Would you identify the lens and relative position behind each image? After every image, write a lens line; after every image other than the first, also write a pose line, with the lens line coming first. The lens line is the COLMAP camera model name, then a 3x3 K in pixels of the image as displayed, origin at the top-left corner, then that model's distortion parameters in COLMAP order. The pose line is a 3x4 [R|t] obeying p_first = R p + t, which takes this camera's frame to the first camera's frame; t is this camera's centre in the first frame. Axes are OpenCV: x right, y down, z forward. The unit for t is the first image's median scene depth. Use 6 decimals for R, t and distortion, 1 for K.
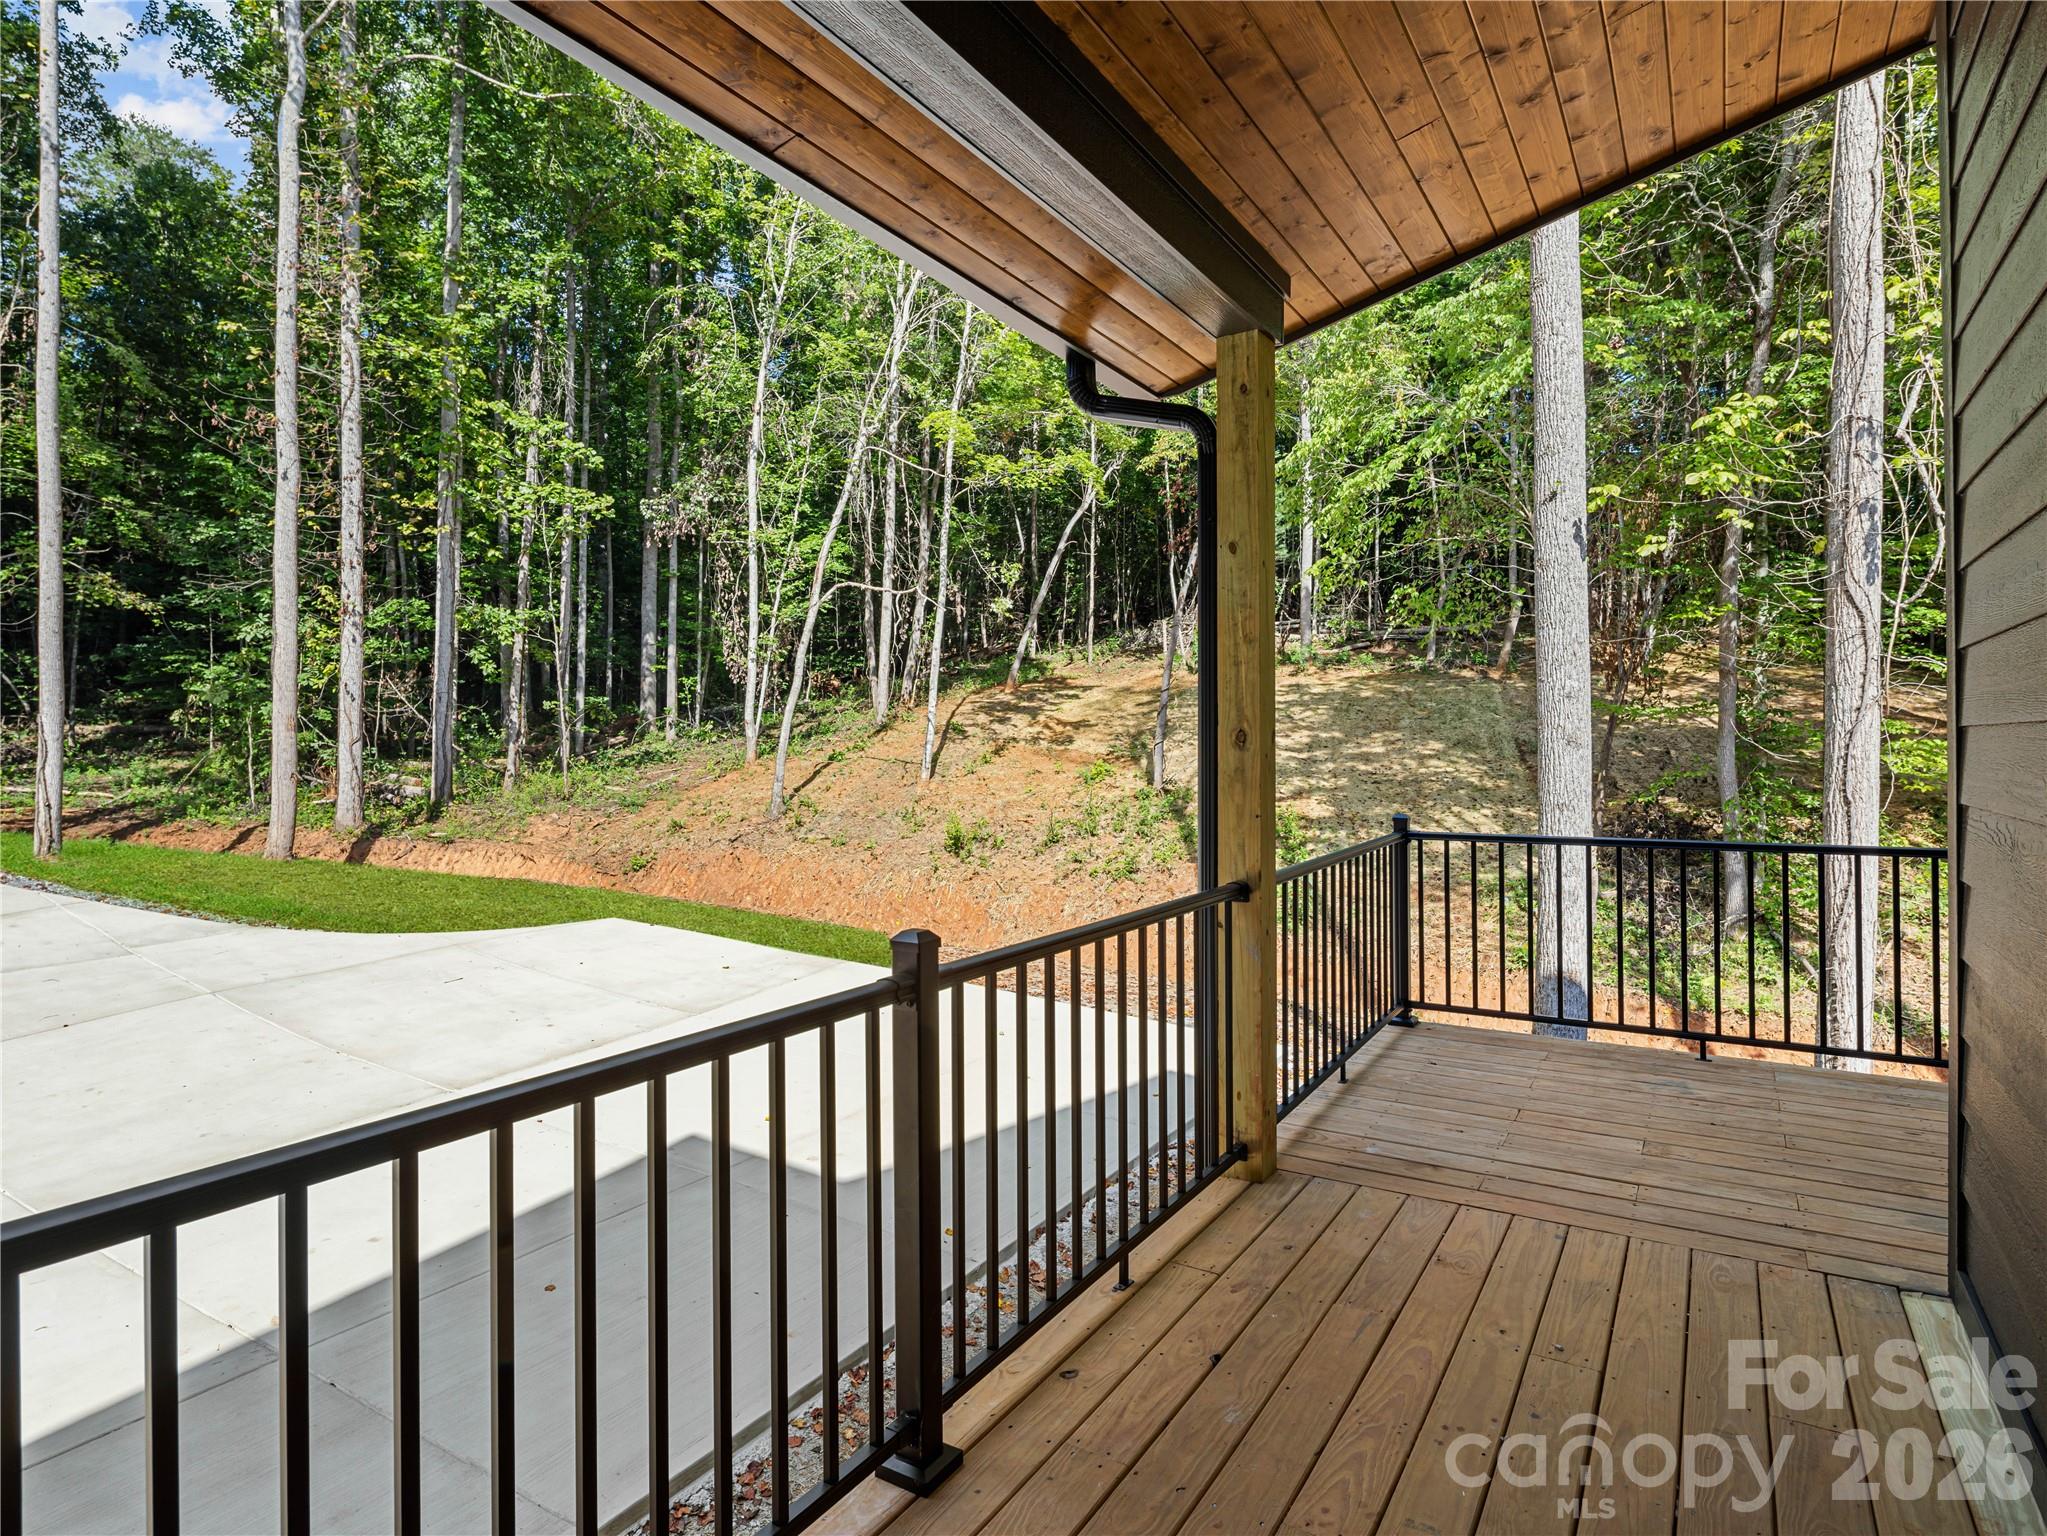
lens RADIAL K [[1133.5, 0, 1023.5], [0, 1133.5, 768.0], [0, 0, 1]] dist [-0.002025, -0.000431]
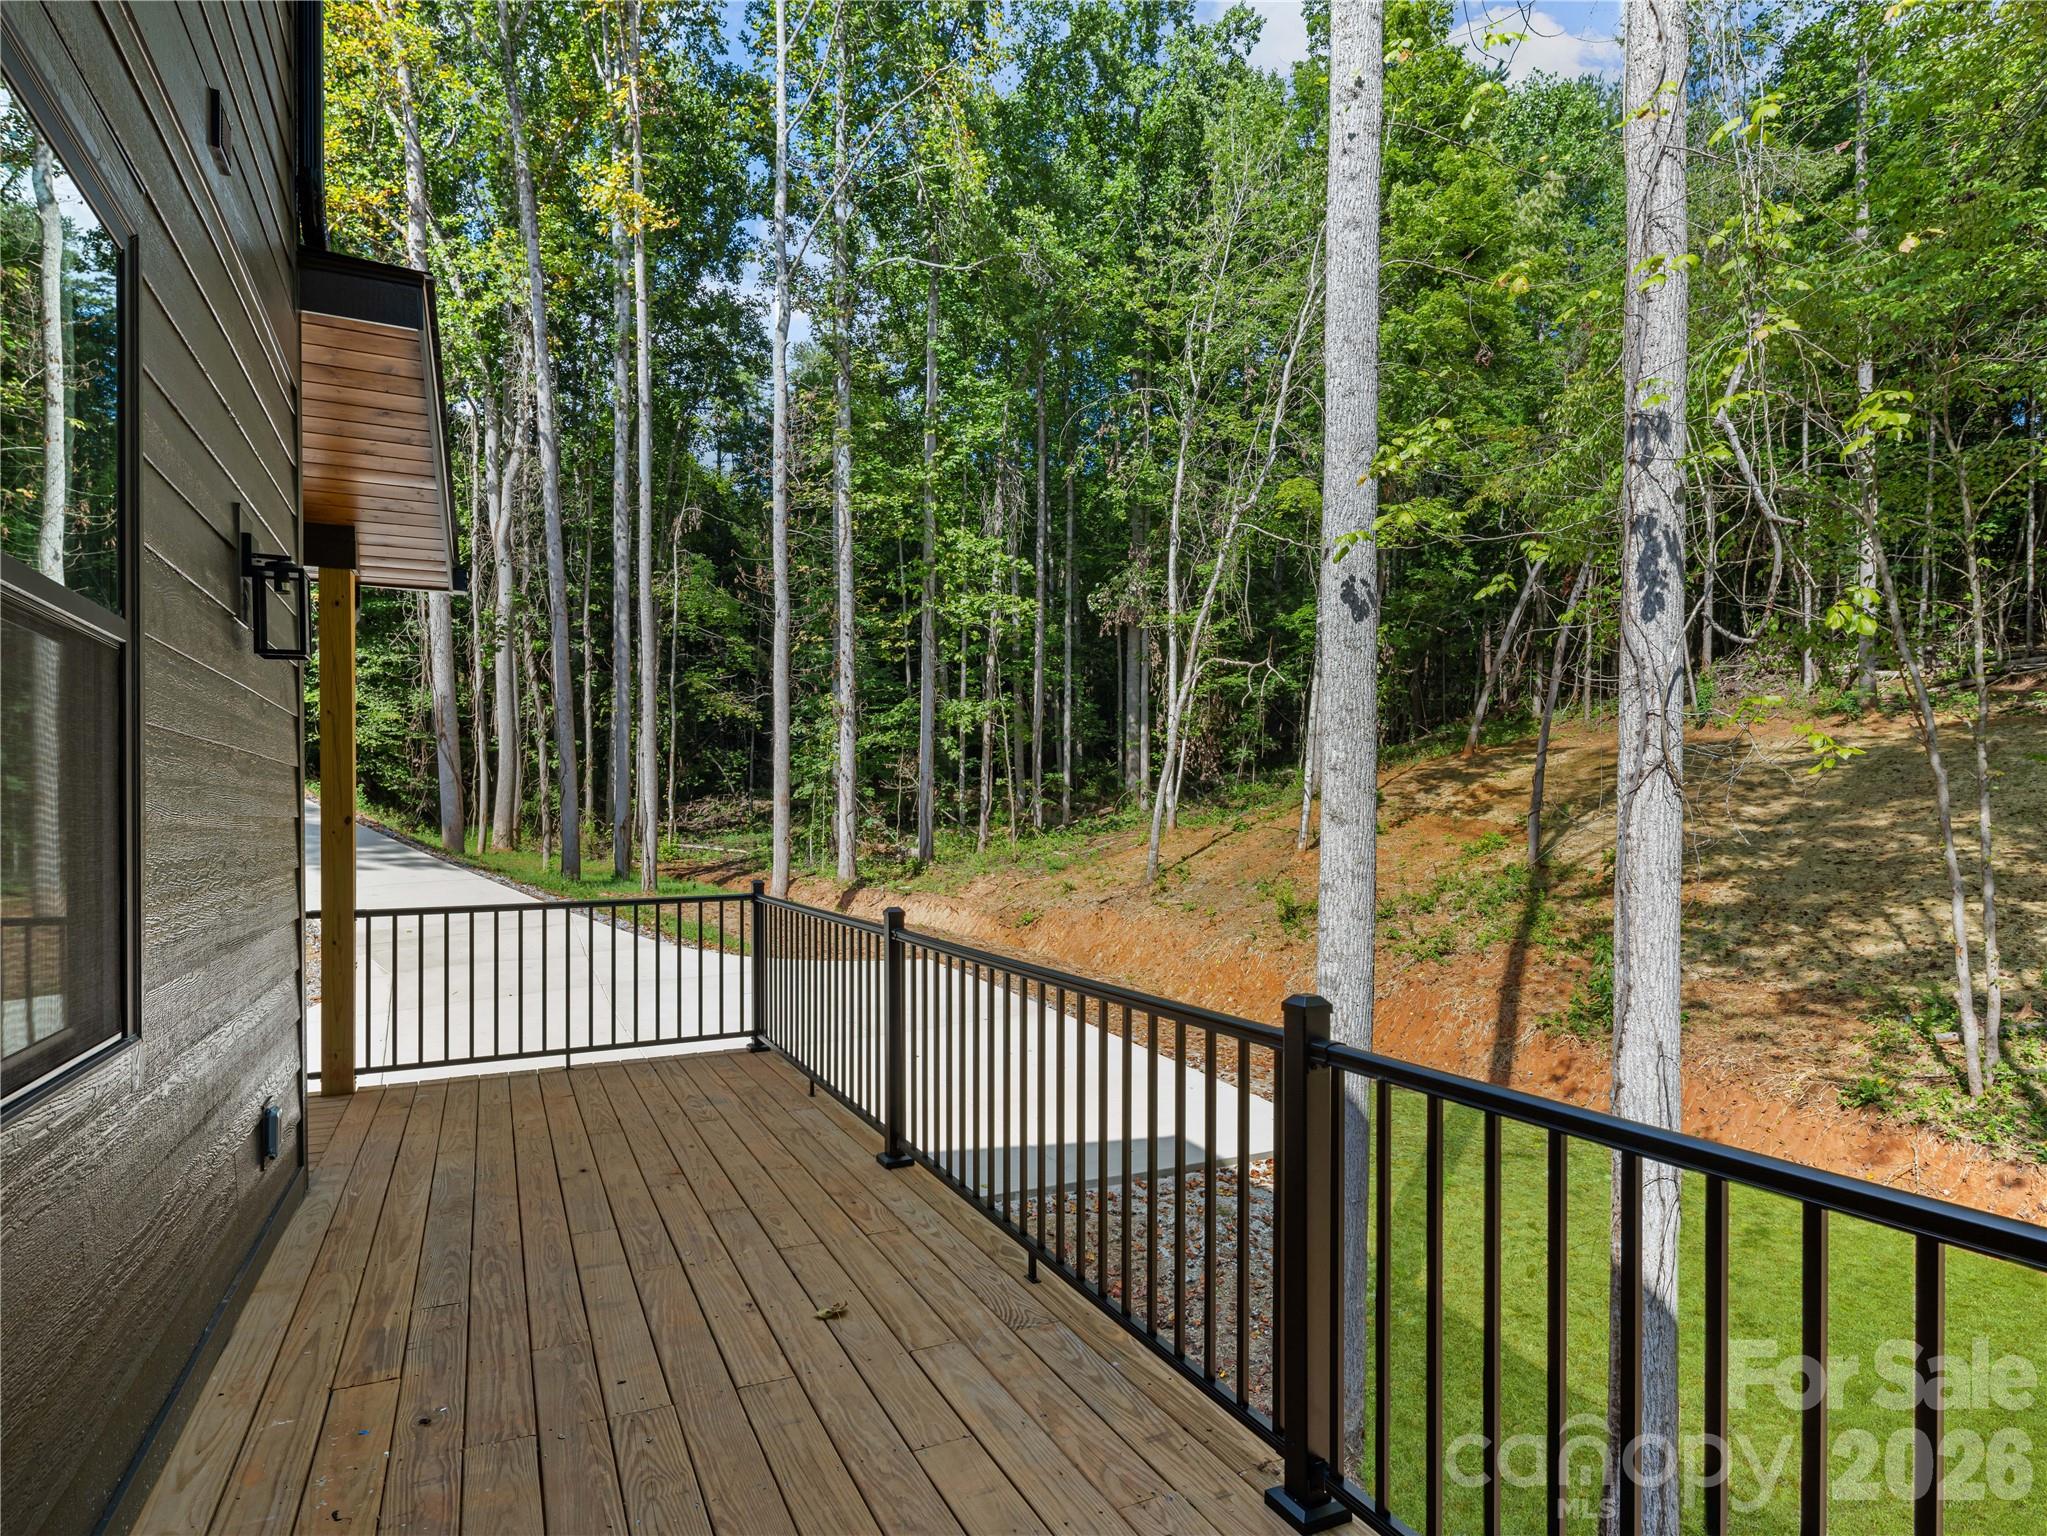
lens RADIAL K [[1153.6, 0, 1018.9], [0, 1153.6, 847.0], [0, 0, 1]] dist [0.017742, -0.000283]
pose [[0.828517, 0.014693, -0.559770, 0.307593], [-0.009426, 0.999880, 0.012294, -0.003106], [0.559884, -0.004909, 0.828557, 0.024440]]
